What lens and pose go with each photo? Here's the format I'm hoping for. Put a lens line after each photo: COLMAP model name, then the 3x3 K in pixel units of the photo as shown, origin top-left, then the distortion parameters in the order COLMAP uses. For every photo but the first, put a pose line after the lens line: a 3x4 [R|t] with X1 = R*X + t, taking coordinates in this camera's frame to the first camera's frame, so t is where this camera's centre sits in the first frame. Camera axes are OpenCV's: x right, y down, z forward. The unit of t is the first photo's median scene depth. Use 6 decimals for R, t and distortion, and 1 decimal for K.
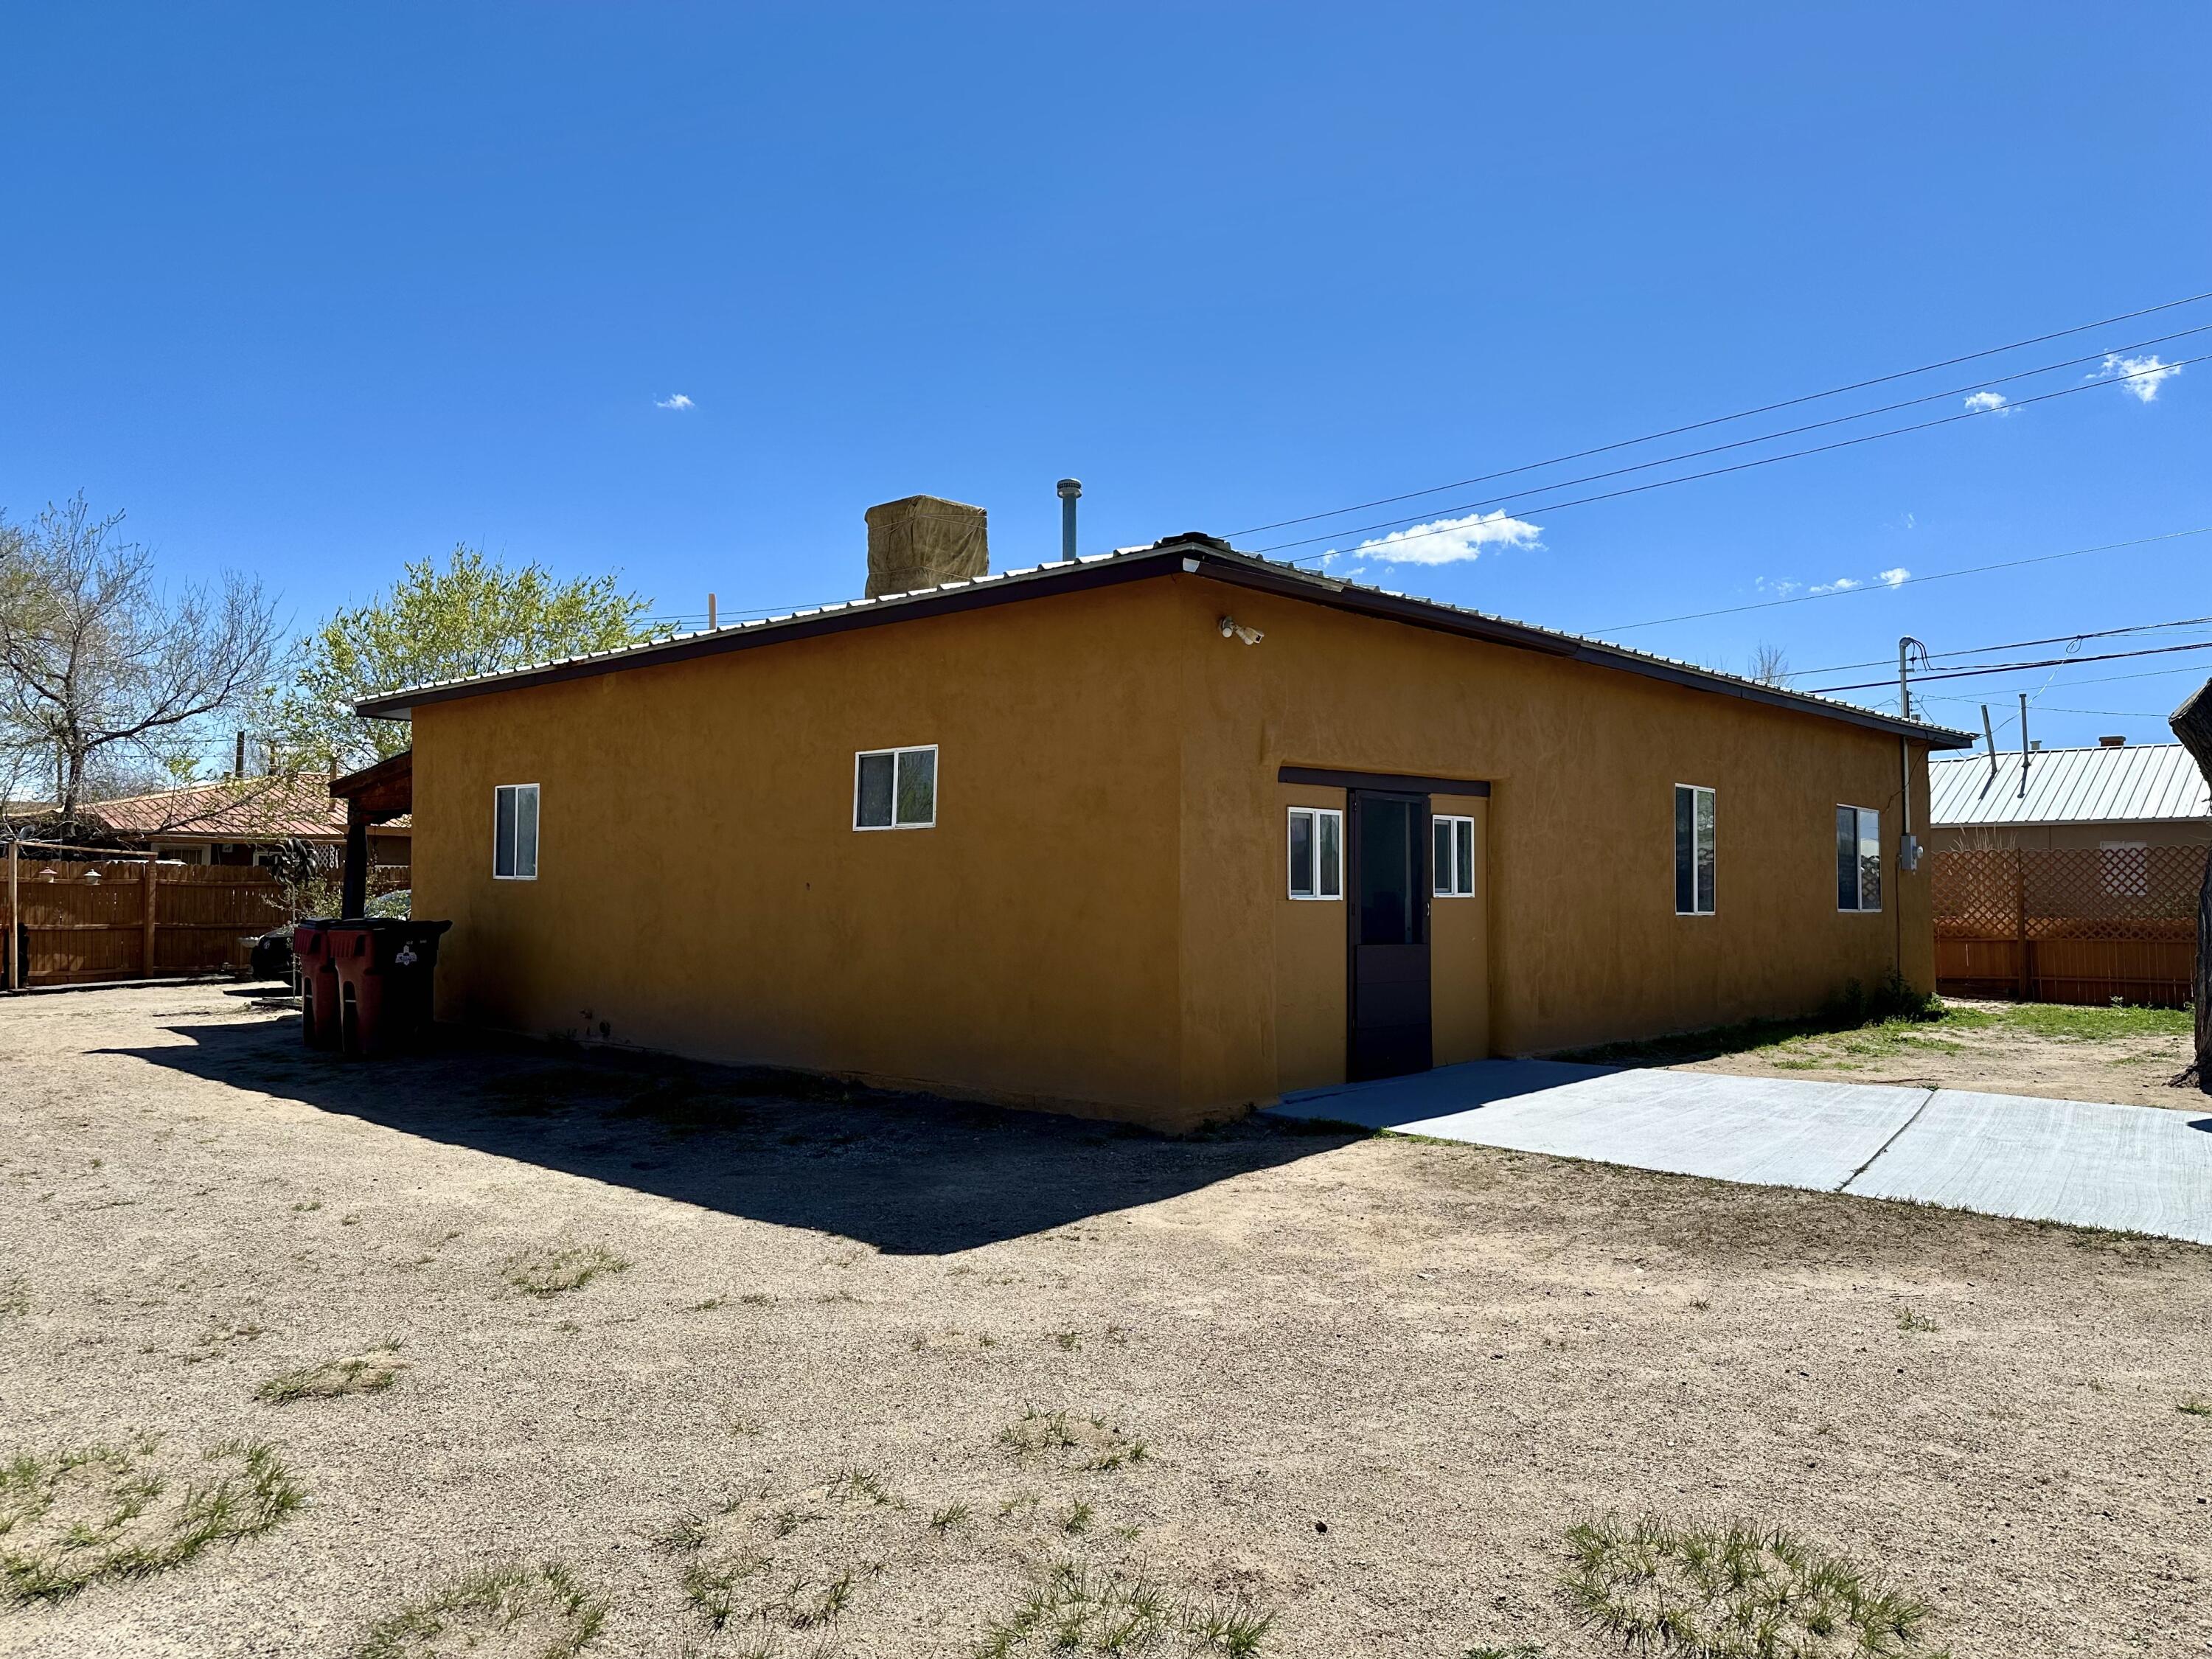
lens RADIAL K [[1517.0, 0, 1110.3], [0, 1517.0, 840.0], [0, 0, 1]] dist [0.131381, -0.206943]
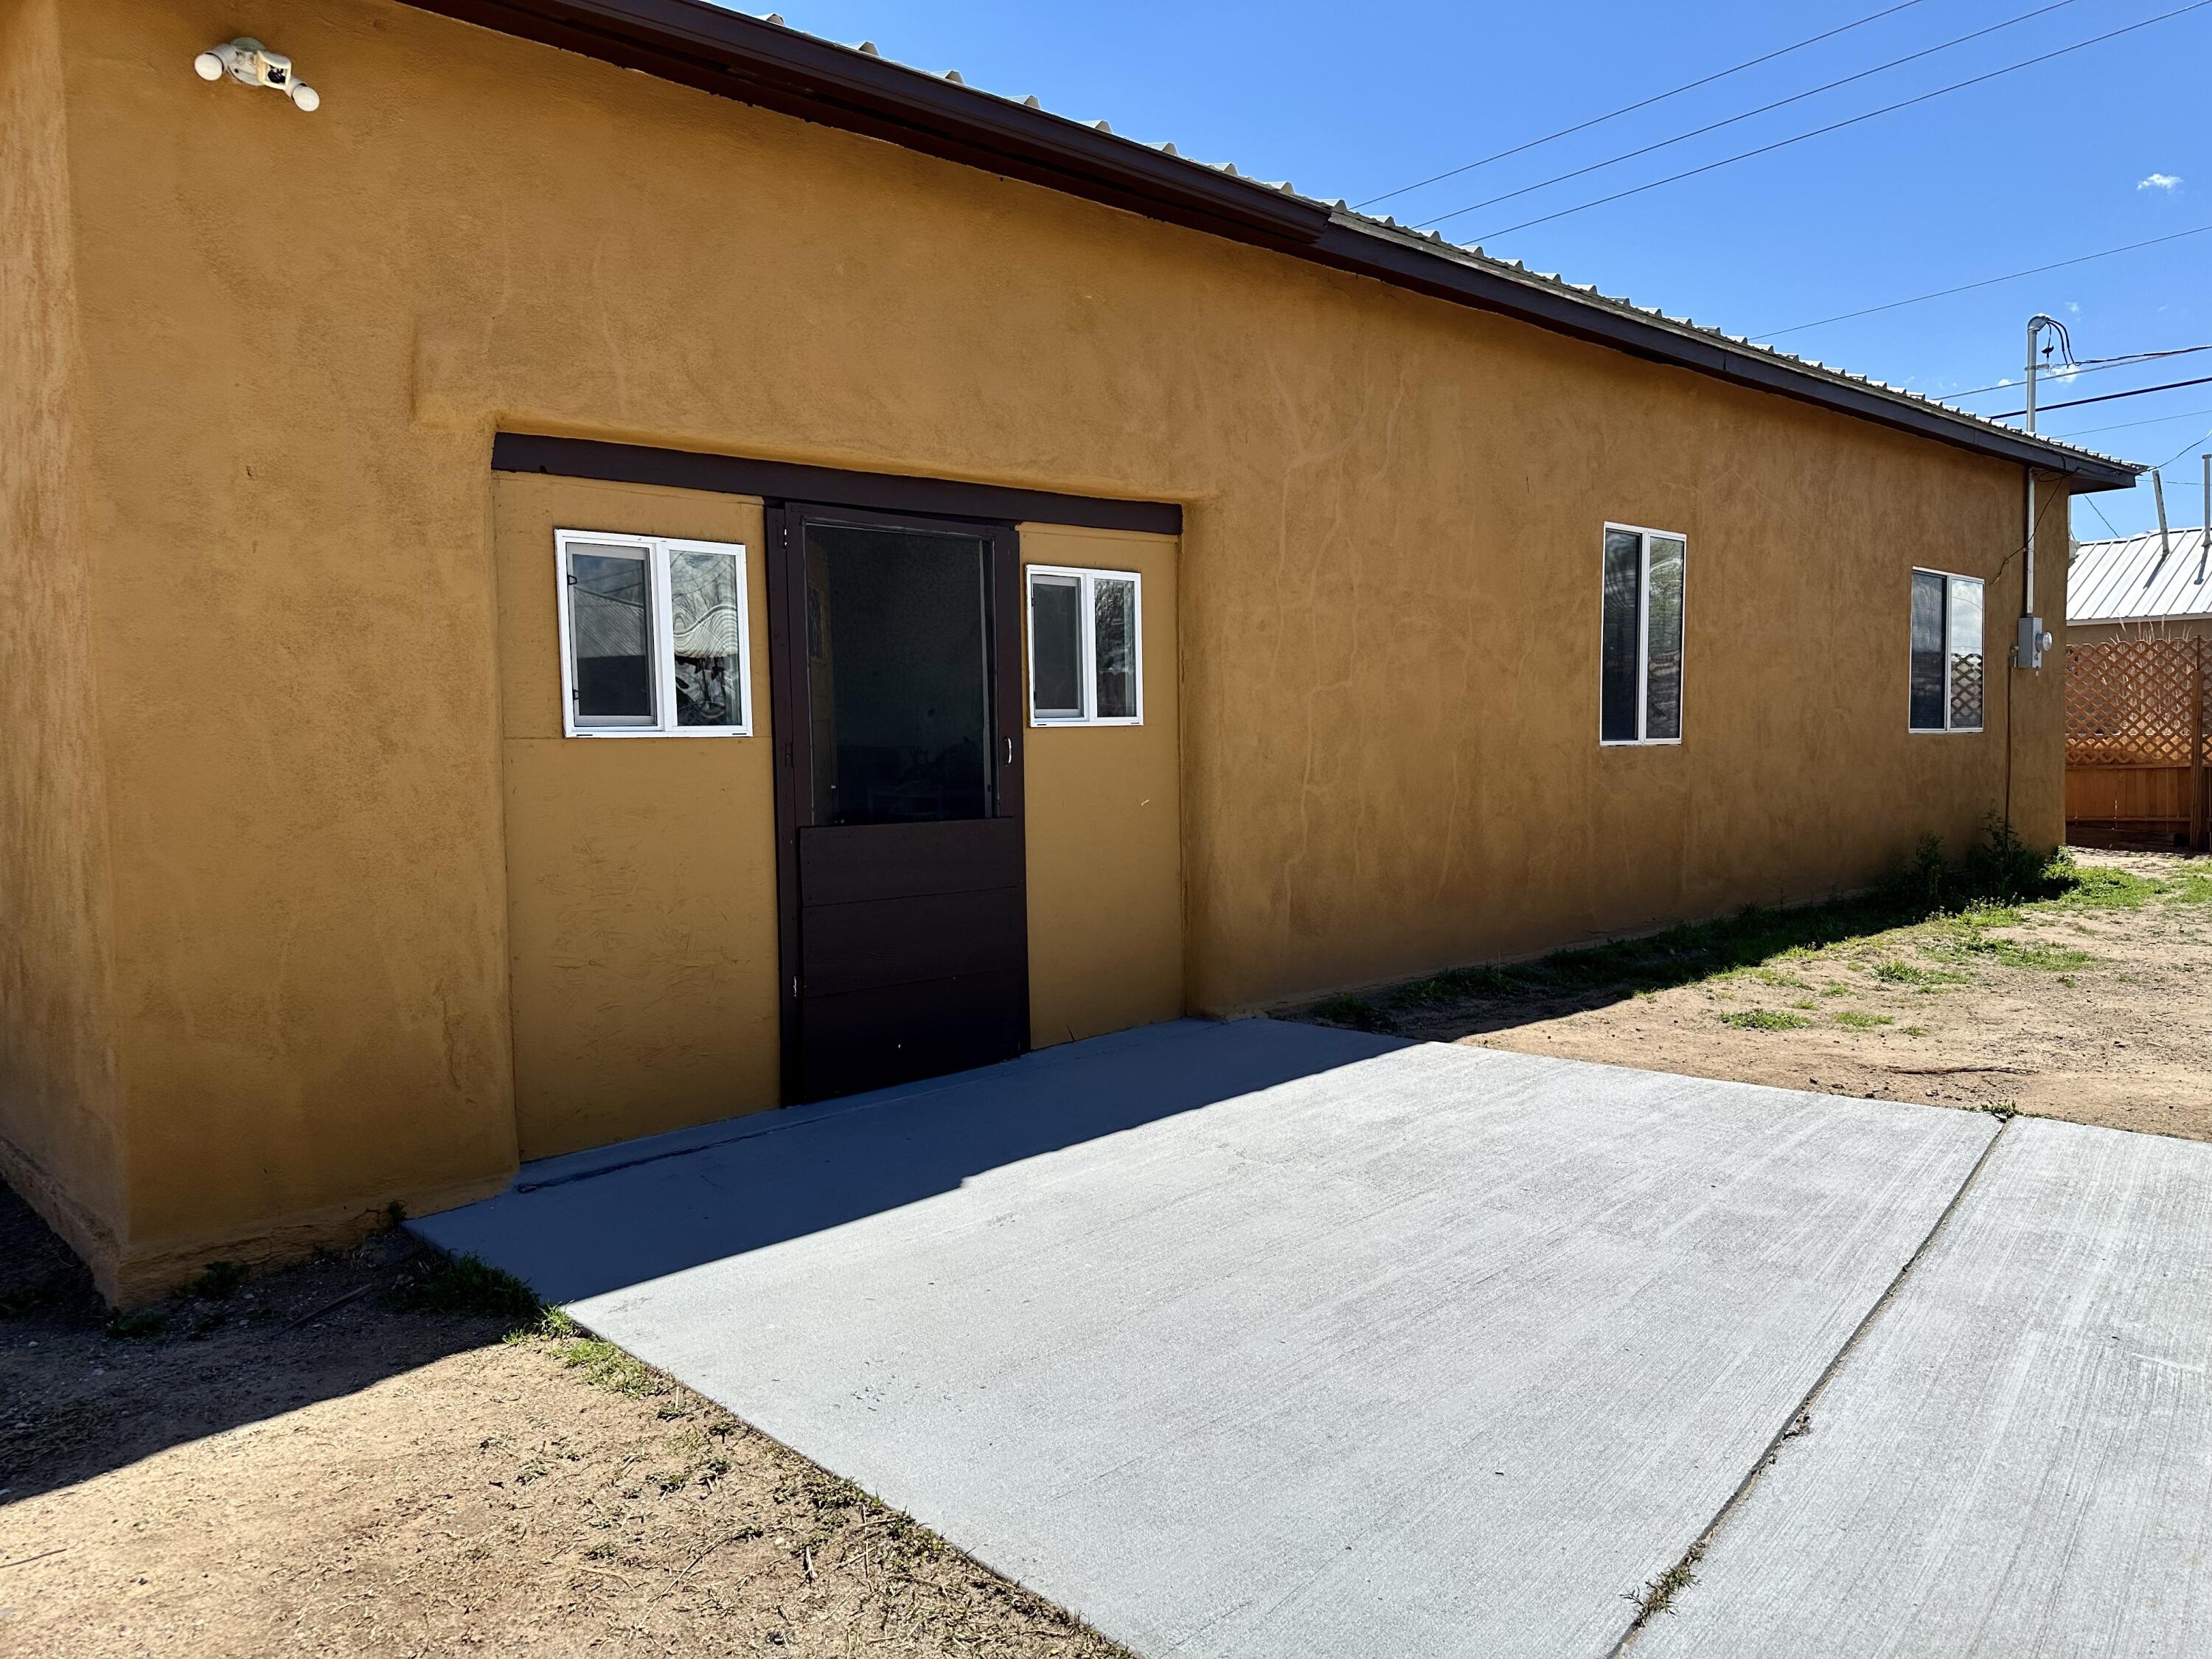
lens RADIAL K [[1524.5, 0, 1106.0], [0, 1524.5, 829.5], [0, 0, 1]] dist [0.087499, -0.103510]
pose [[0.996938, -0.013685, -0.076989, 0.231267], [0.021431, 0.994686, 0.100701, 0.017461], [0.075202, -0.102042, 0.991933, 0.405994]]
